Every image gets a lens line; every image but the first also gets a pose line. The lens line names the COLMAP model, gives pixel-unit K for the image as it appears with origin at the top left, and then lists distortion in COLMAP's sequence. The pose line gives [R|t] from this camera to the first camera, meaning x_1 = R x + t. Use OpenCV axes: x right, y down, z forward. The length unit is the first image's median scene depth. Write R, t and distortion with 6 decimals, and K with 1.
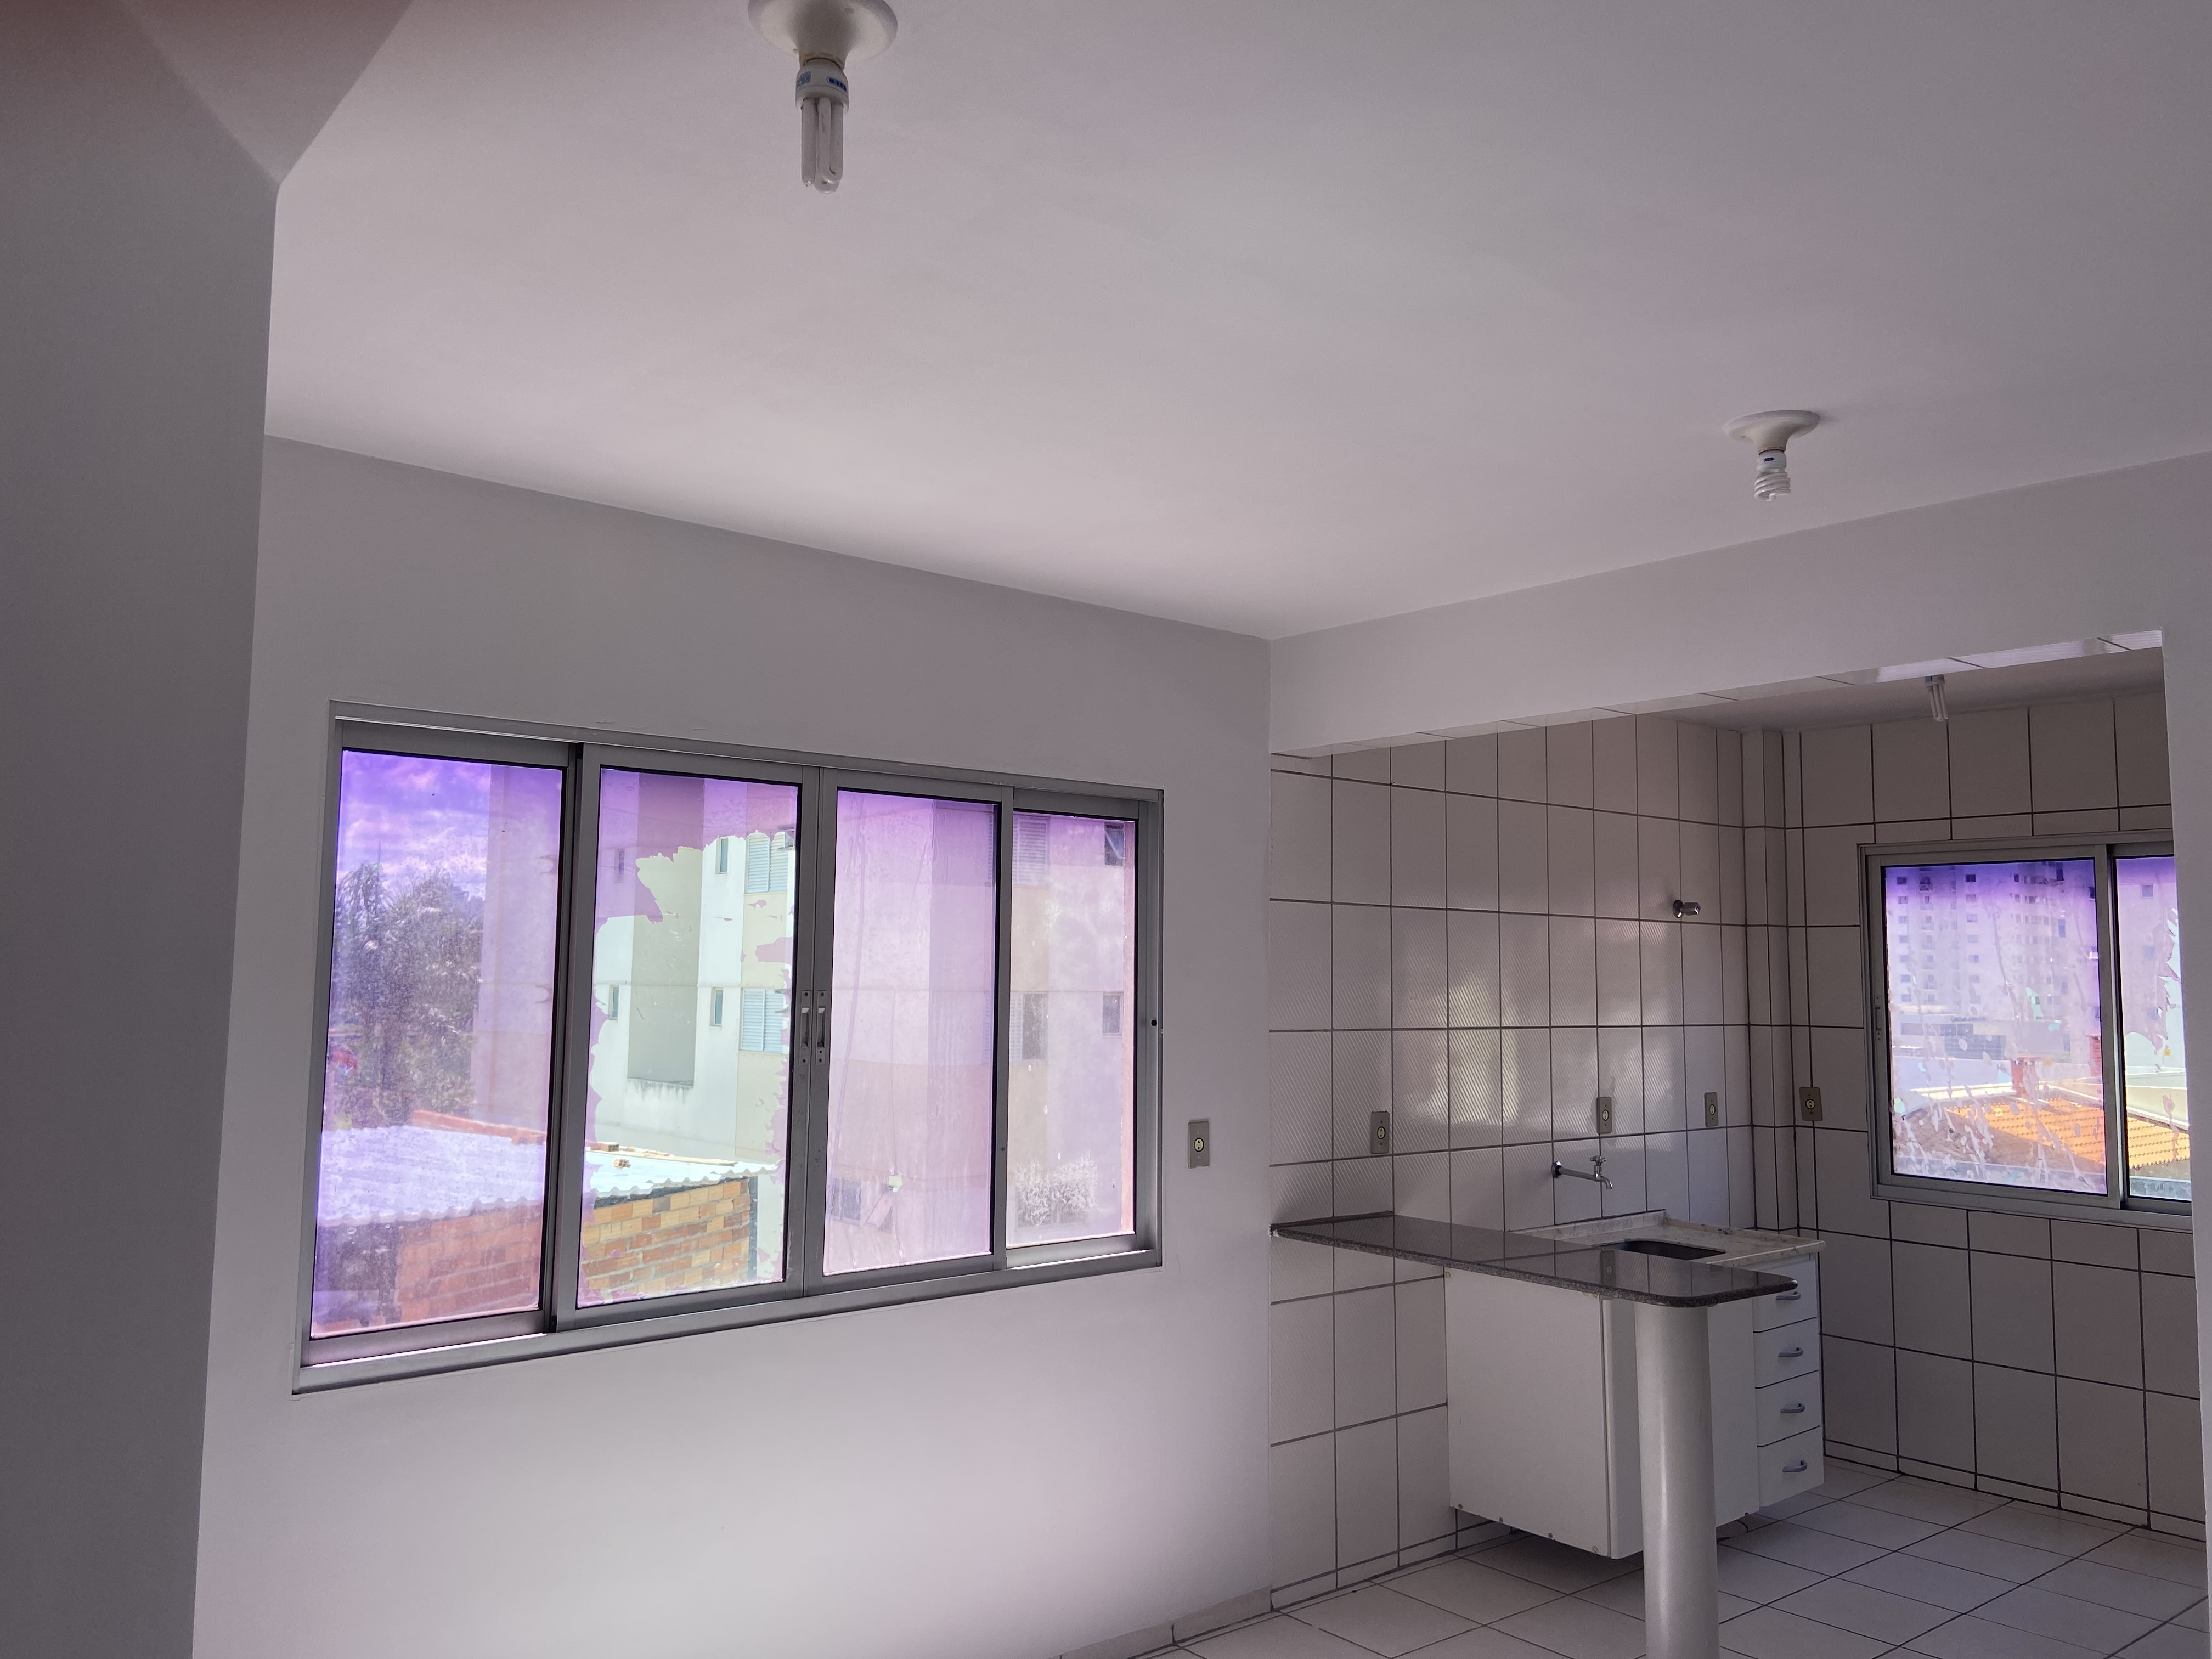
lens RADIAL K [[1704.3, 0, 1110.5], [0, 1704.3, 824.4], [0, 0, 1]] dist [0.076319, -0.025569]
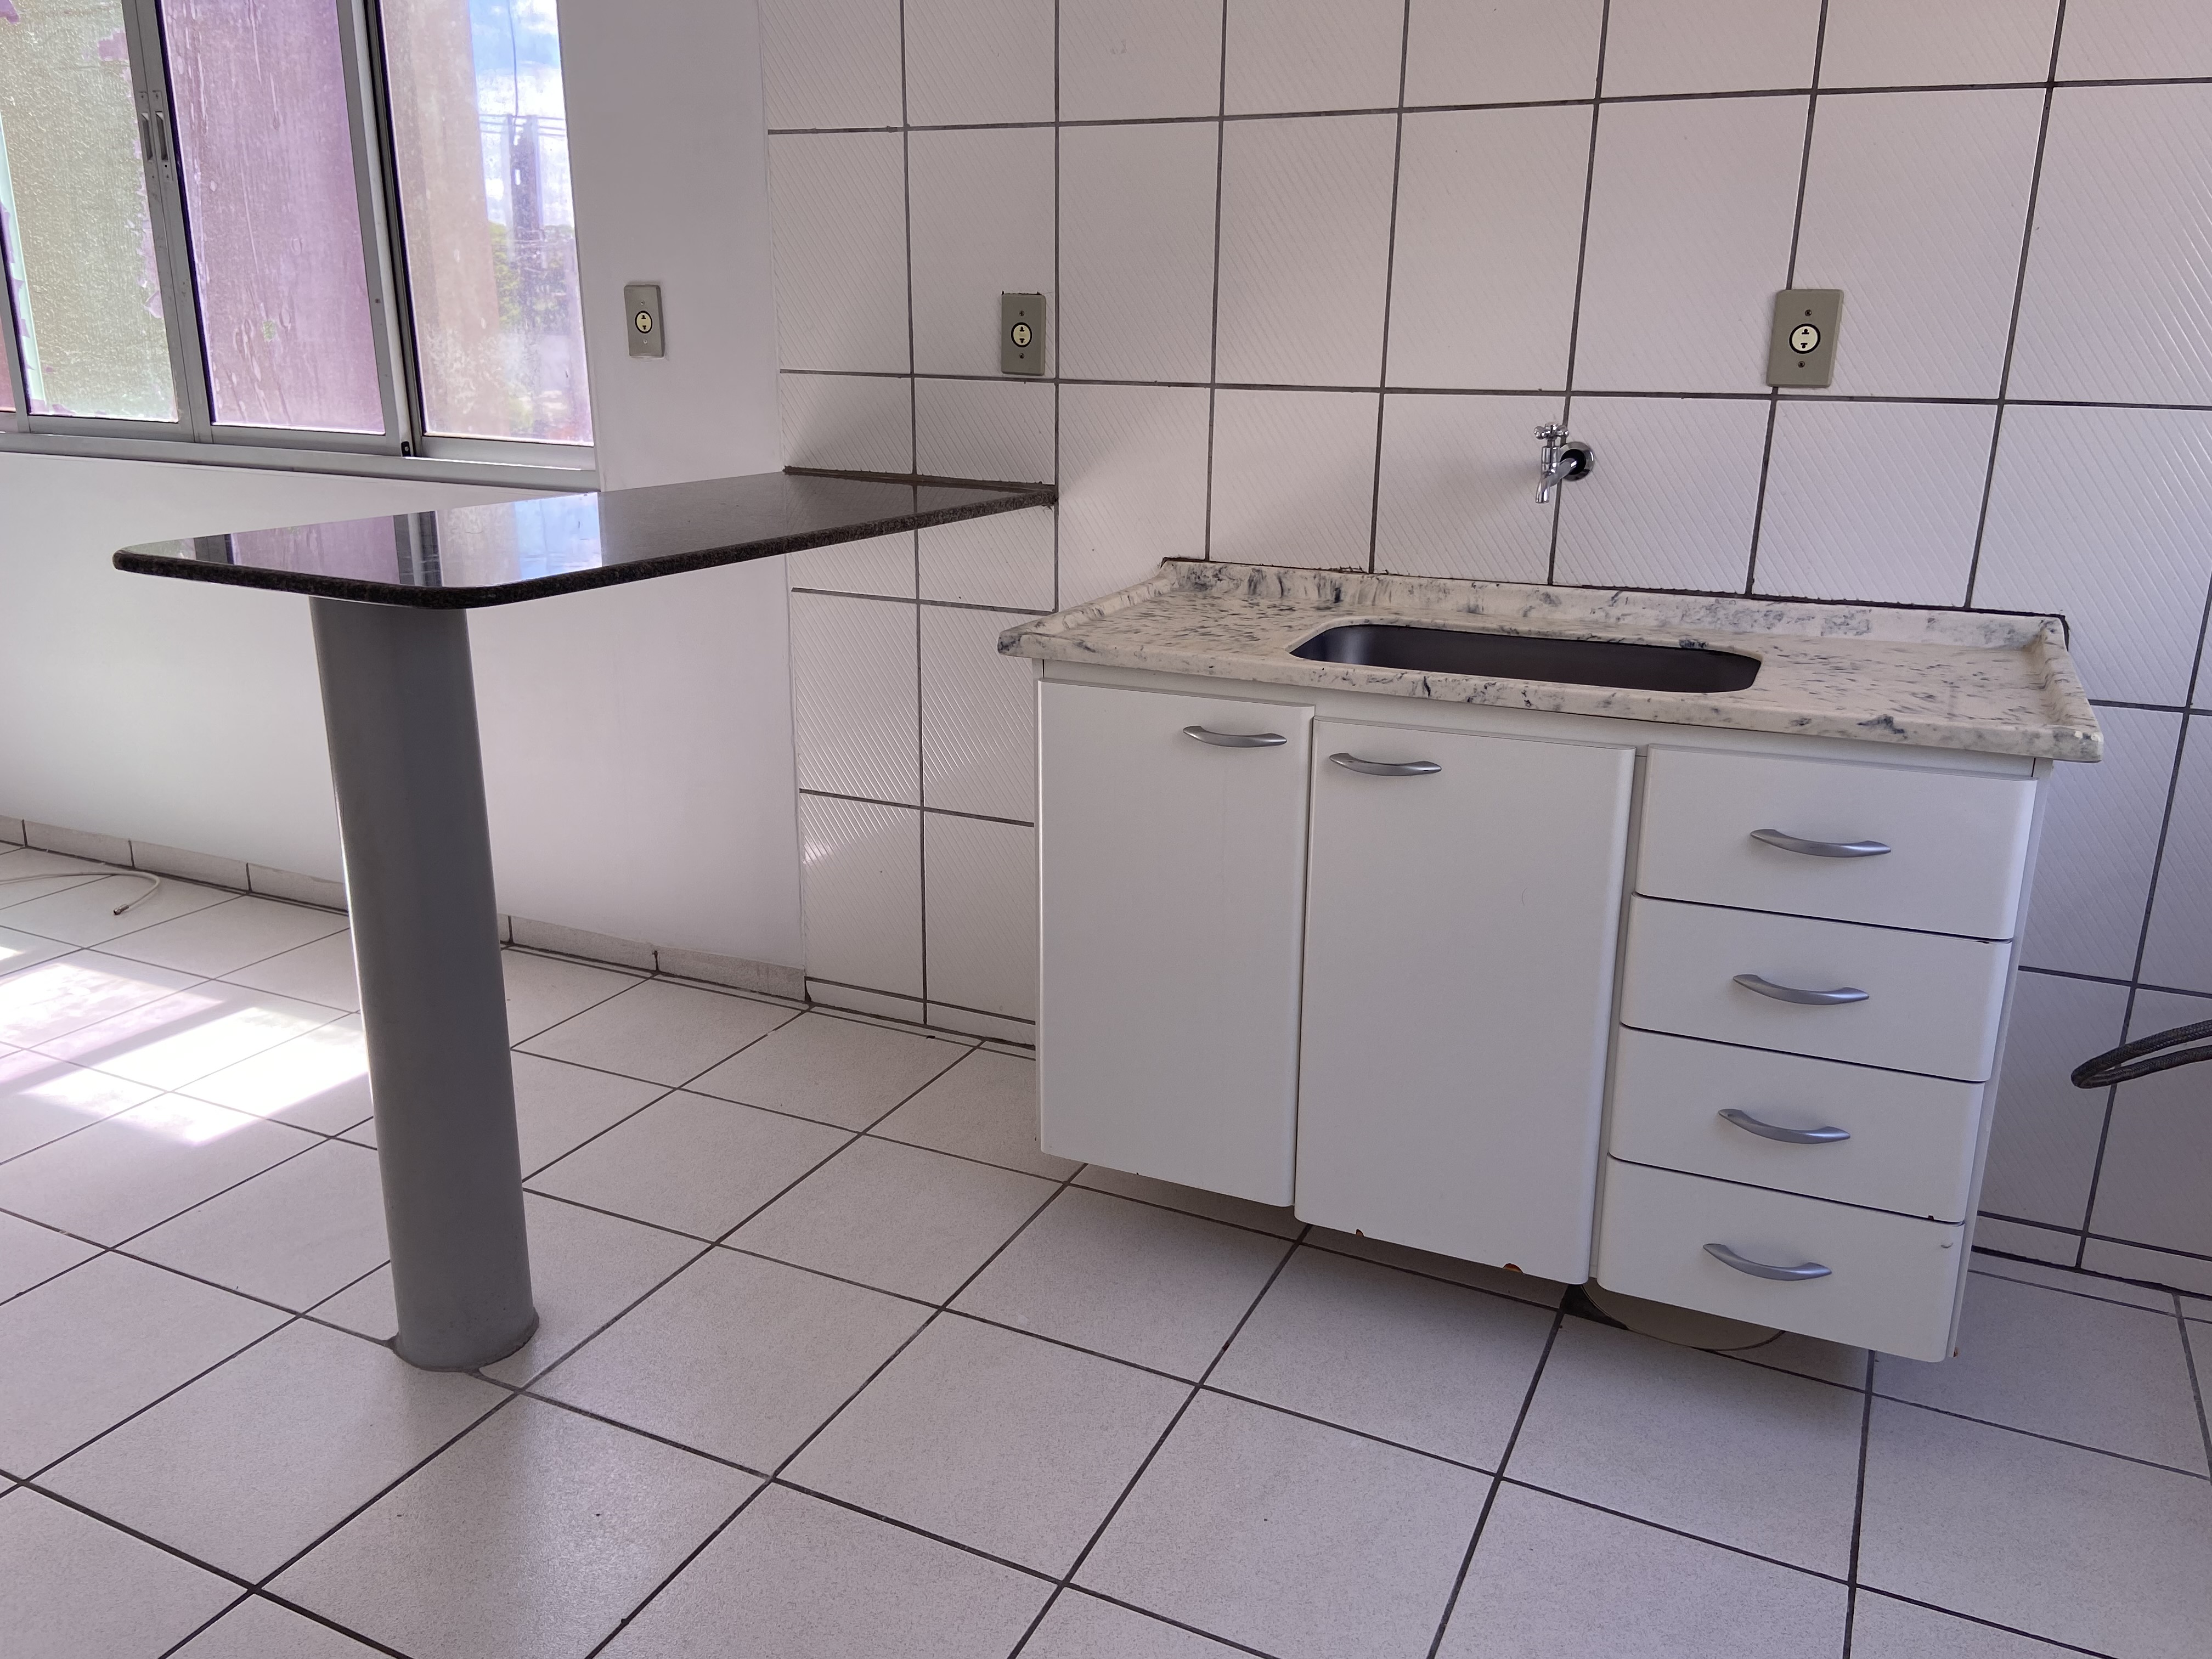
lens RADIAL K [[1704.3, 0, 1104.8], [0, 1704.3, 834.5], [0, 0, 1]] dist [0.076319, -0.025569]
pose [[0.420203, 0.269576, -0.866463, 0.624493], [0.078959, 0.940370, 0.330862, 0.139437], [0.903988, -0.207444, 0.373861, 0.727376]]
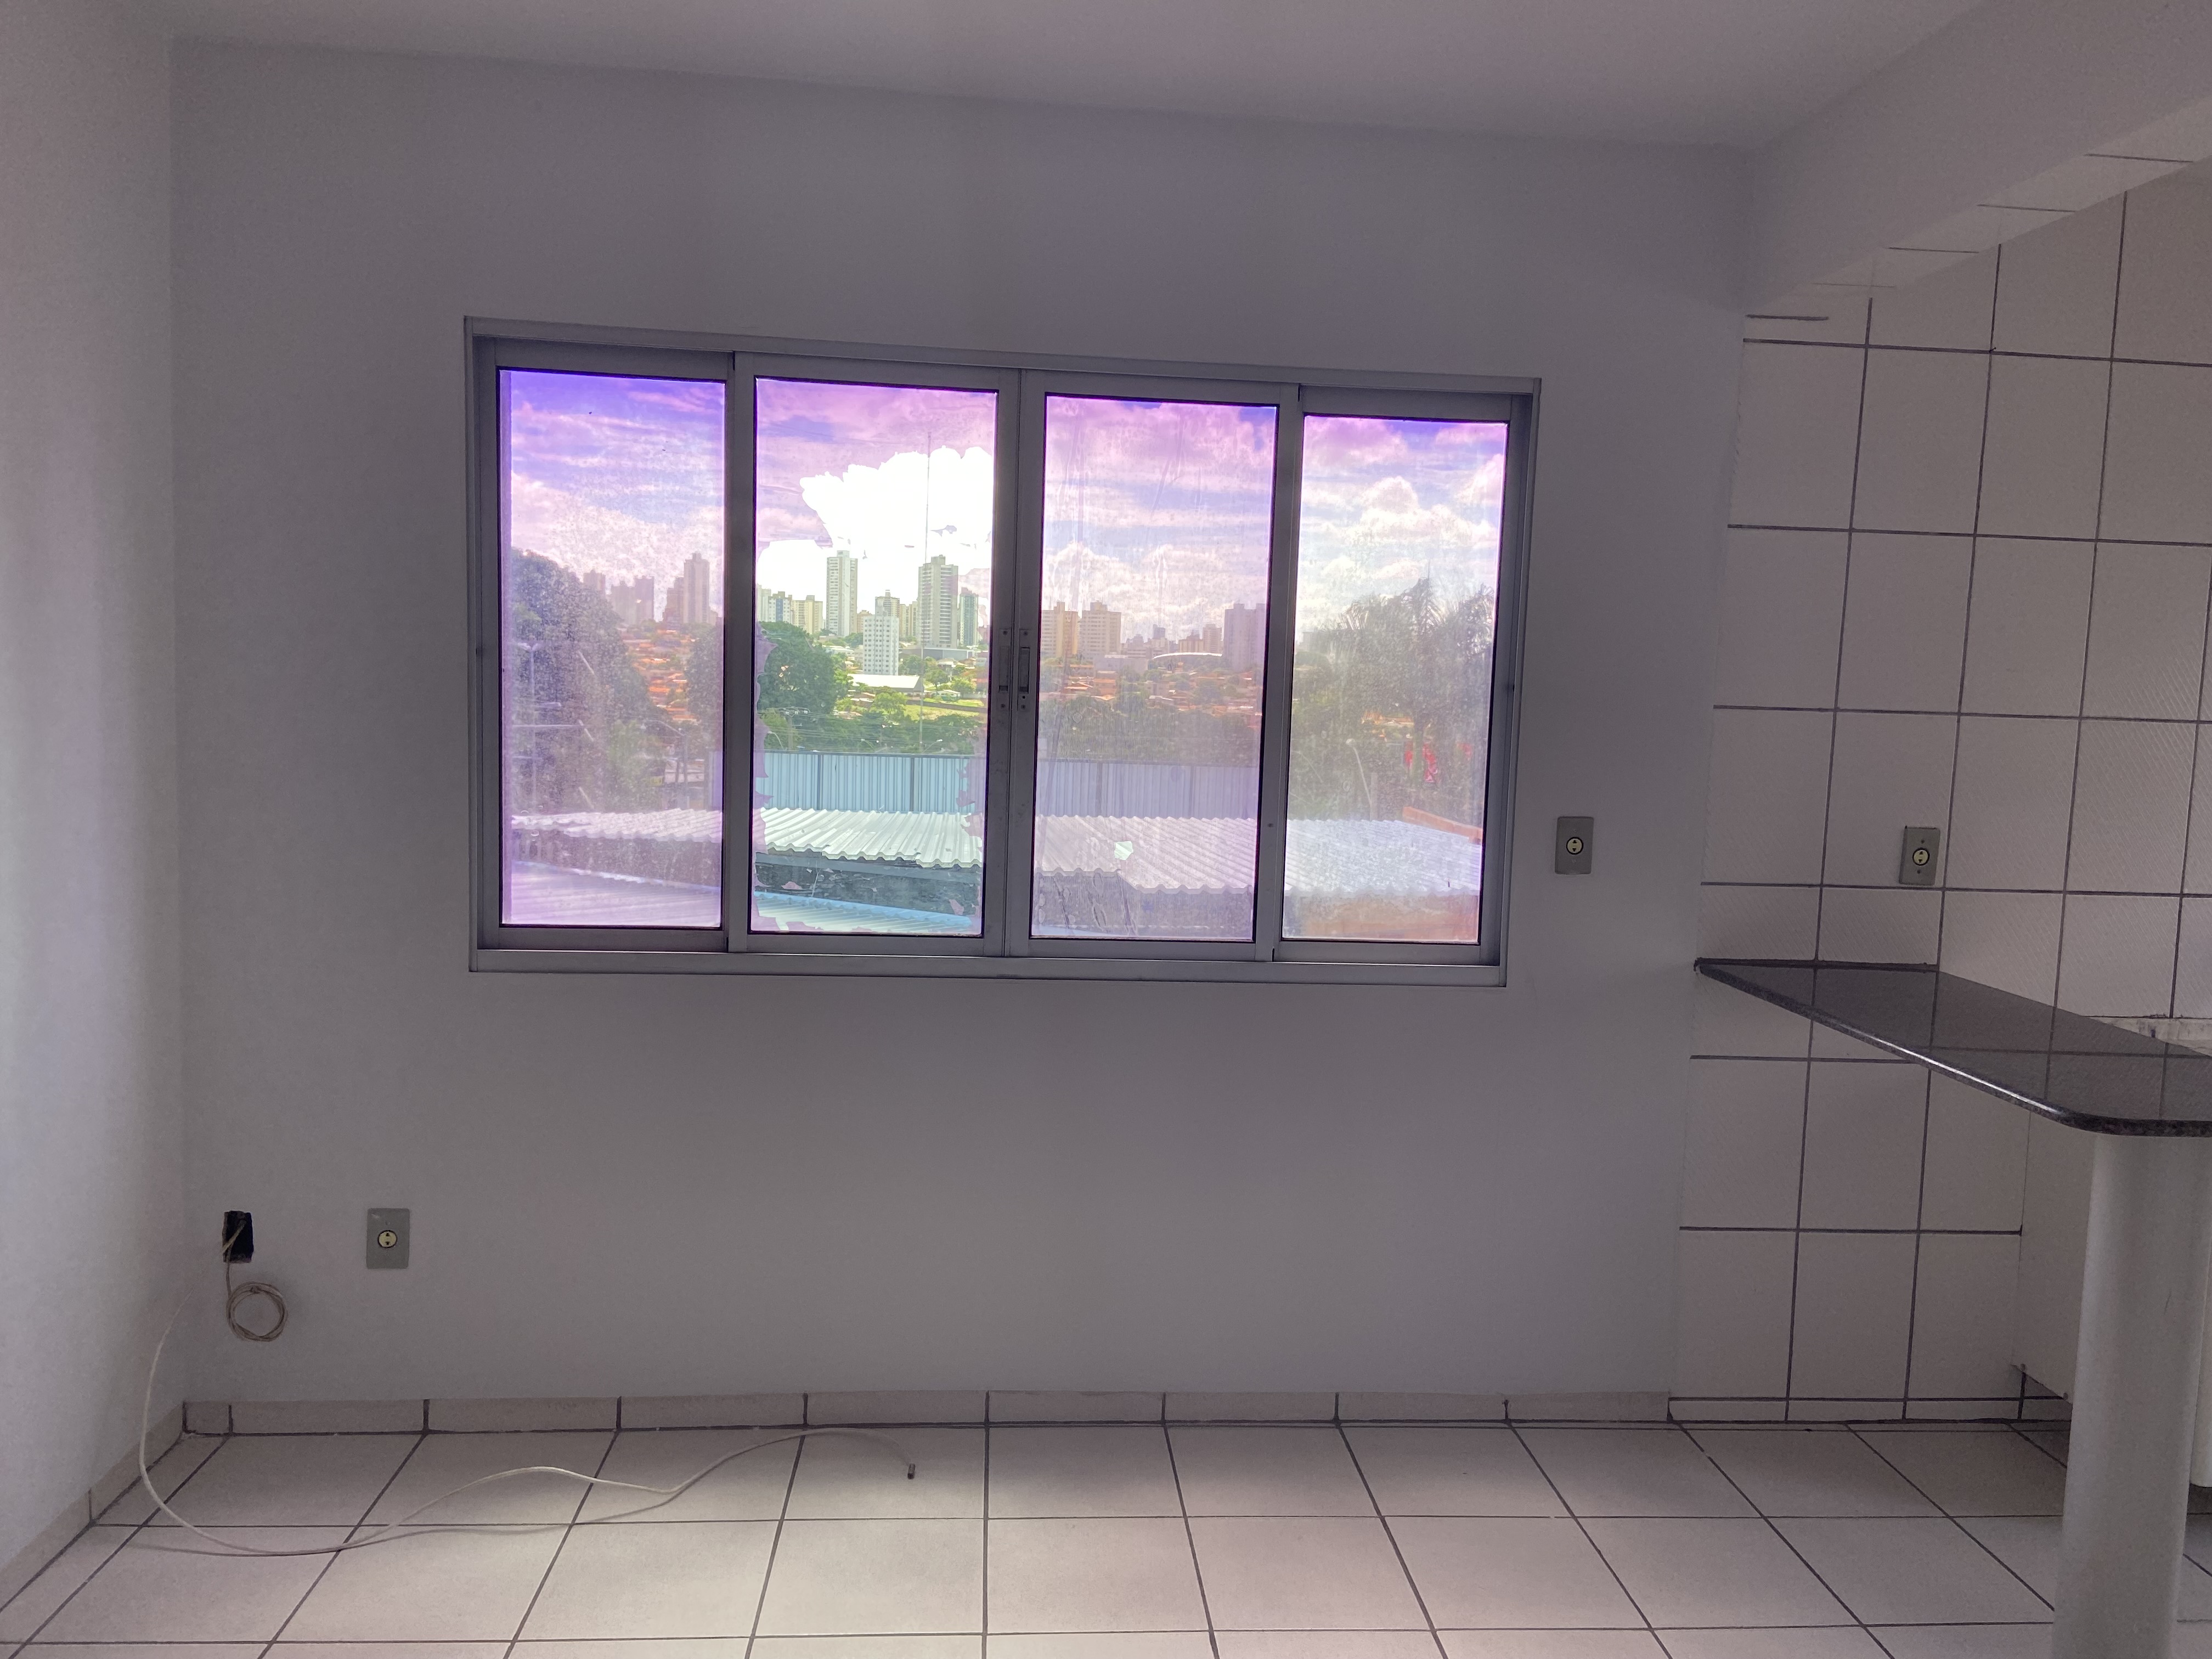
lens RADIAL K [[1704.3, 0, 1118.4], [0, 1704.3, 820.5], [0, 0, 1]] dist [0.076319, -0.025569]
pose [[0.825743, 0.075695, -0.558944, 0.262059], [0.021867, 0.985913, 0.165822, 0.034648], [0.563622, -0.149149, 0.812456, 0.206958]]
